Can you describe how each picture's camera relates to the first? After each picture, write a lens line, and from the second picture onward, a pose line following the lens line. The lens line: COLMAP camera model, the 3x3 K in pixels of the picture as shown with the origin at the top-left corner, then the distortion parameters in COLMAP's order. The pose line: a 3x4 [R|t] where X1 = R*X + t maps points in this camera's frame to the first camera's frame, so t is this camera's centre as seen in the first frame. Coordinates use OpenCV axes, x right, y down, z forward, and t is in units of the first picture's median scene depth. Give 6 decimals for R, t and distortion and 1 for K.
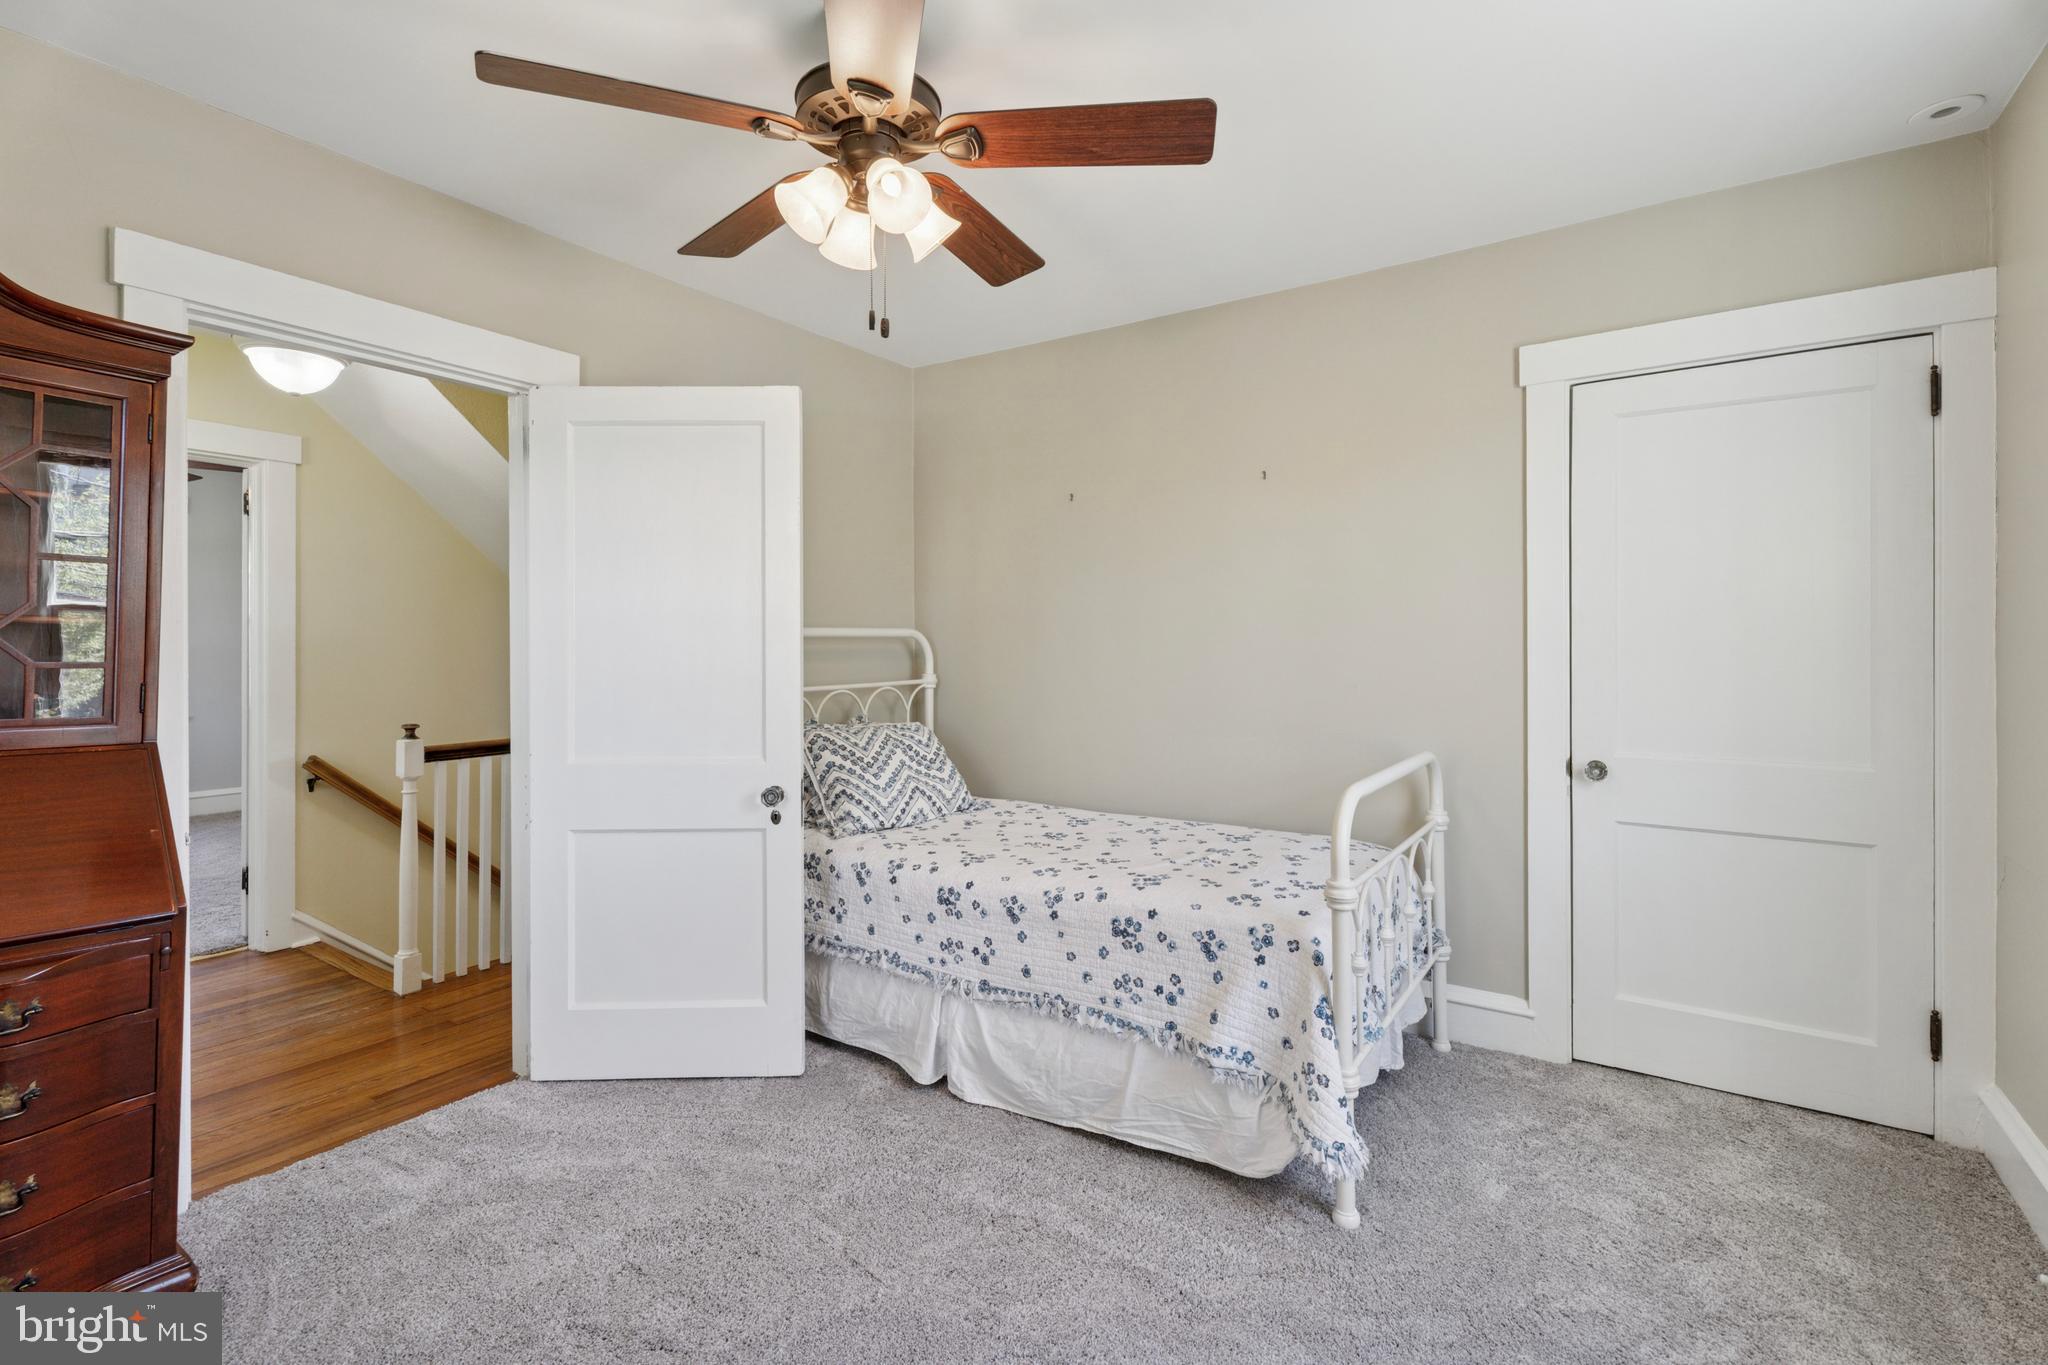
lens RADIAL K [[920.9, 0, 1025.6], [0, 920.9, 672.1], [0, 0, 1]] dist [-0.001053, 0.000082]
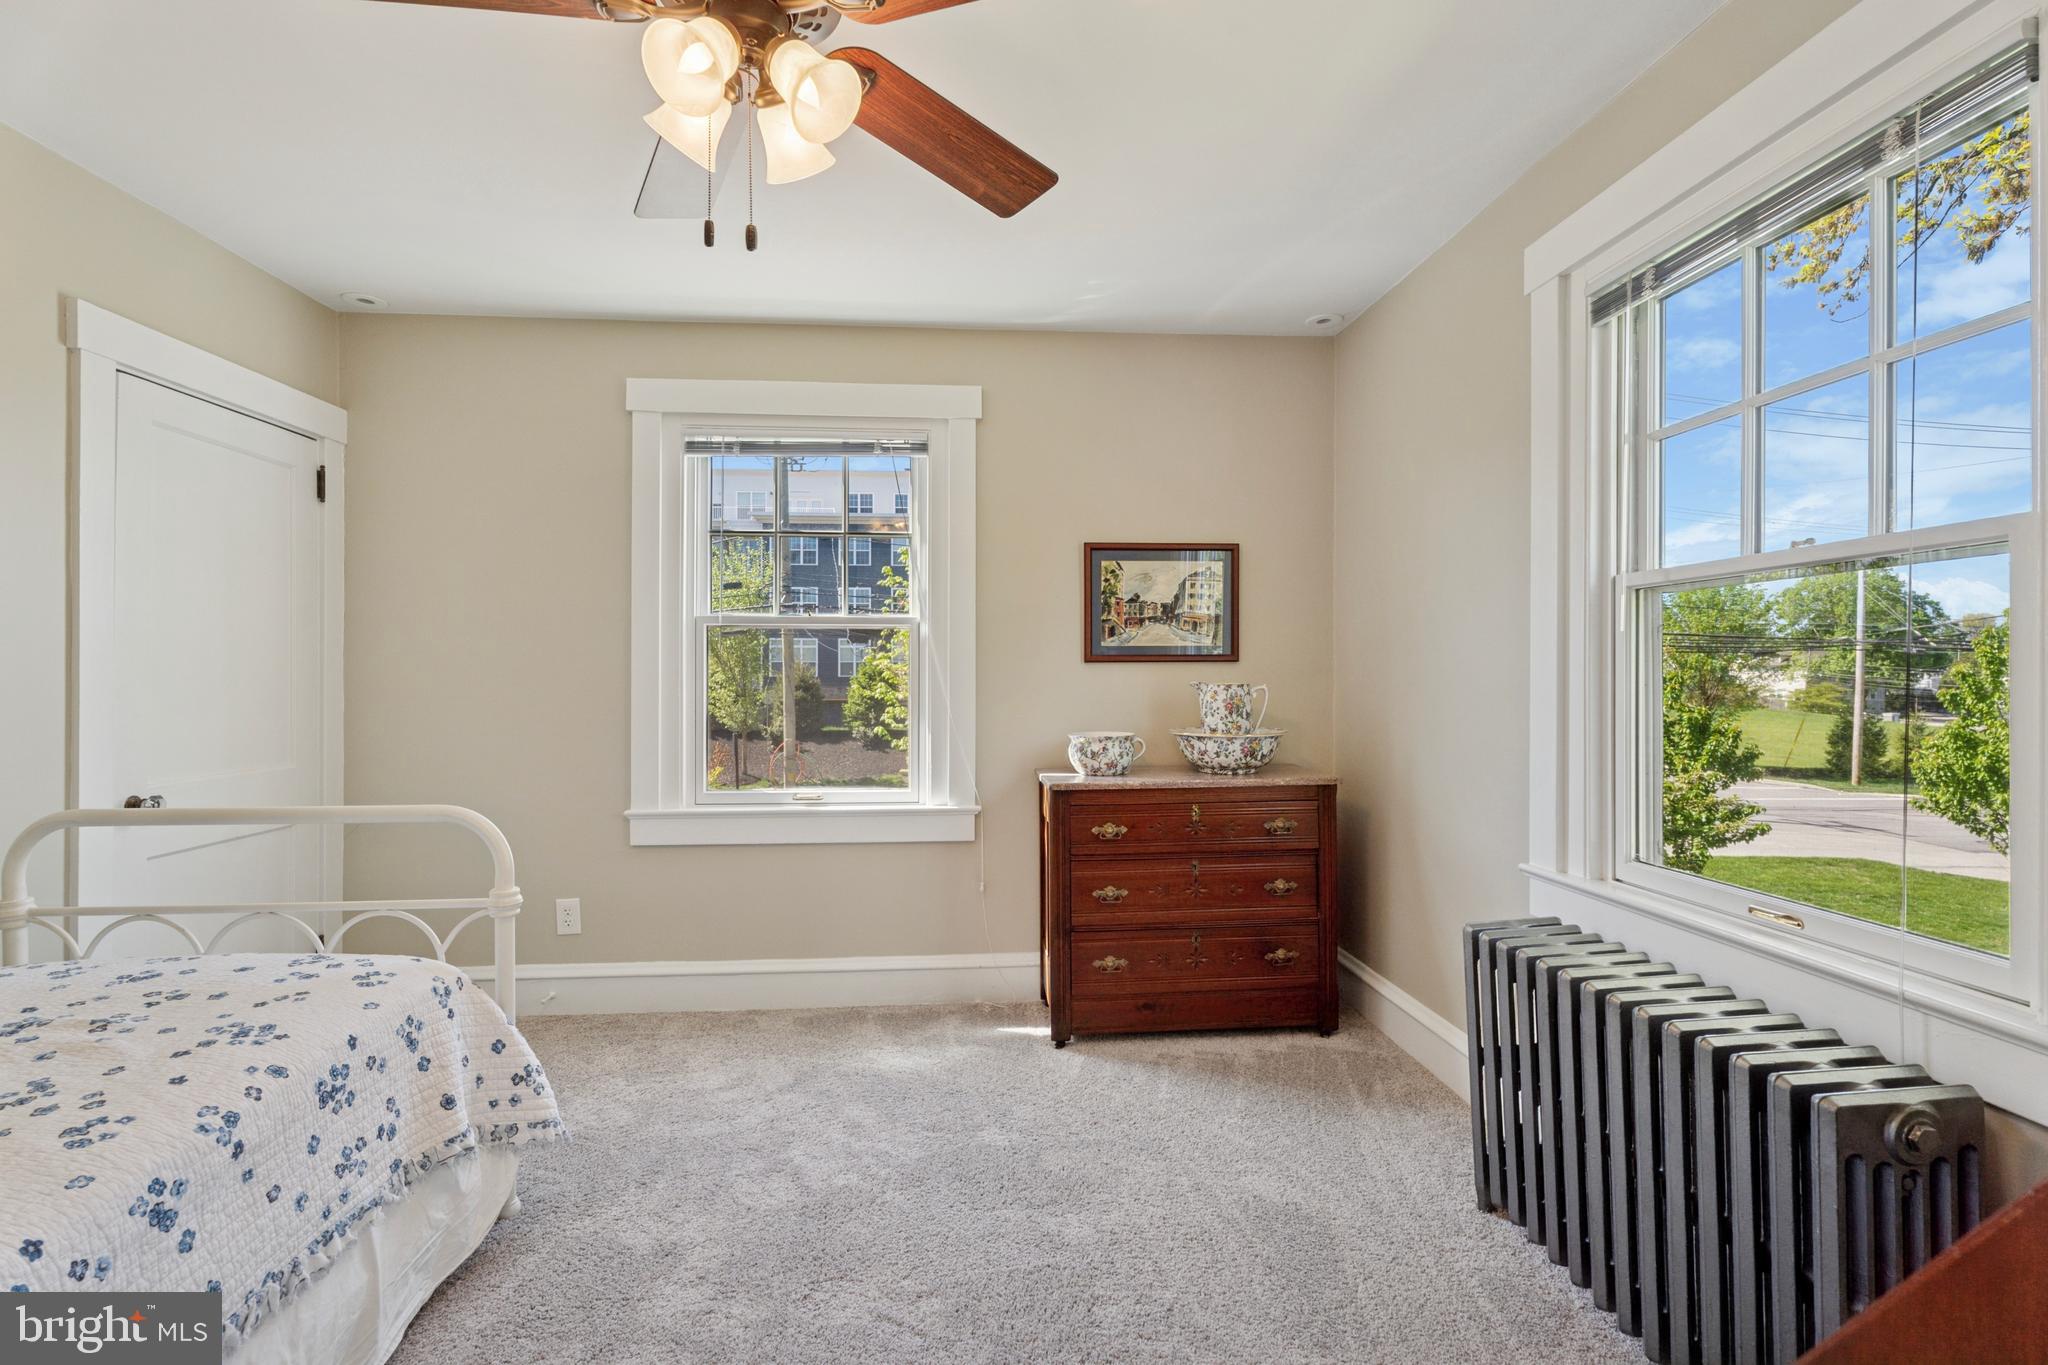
lens RADIAL K [[920.9, 0, 1025.7], [0, 920.9, 678.2], [0, 0, 1]] dist [-0.001053, 0.000082]
pose [[-0.629751, -0.004079, 0.776786, -0.722536], [0.015254, 0.999728, 0.017617, -0.021196], [-0.776647, 0.022943, -0.629518, 1.017806]]
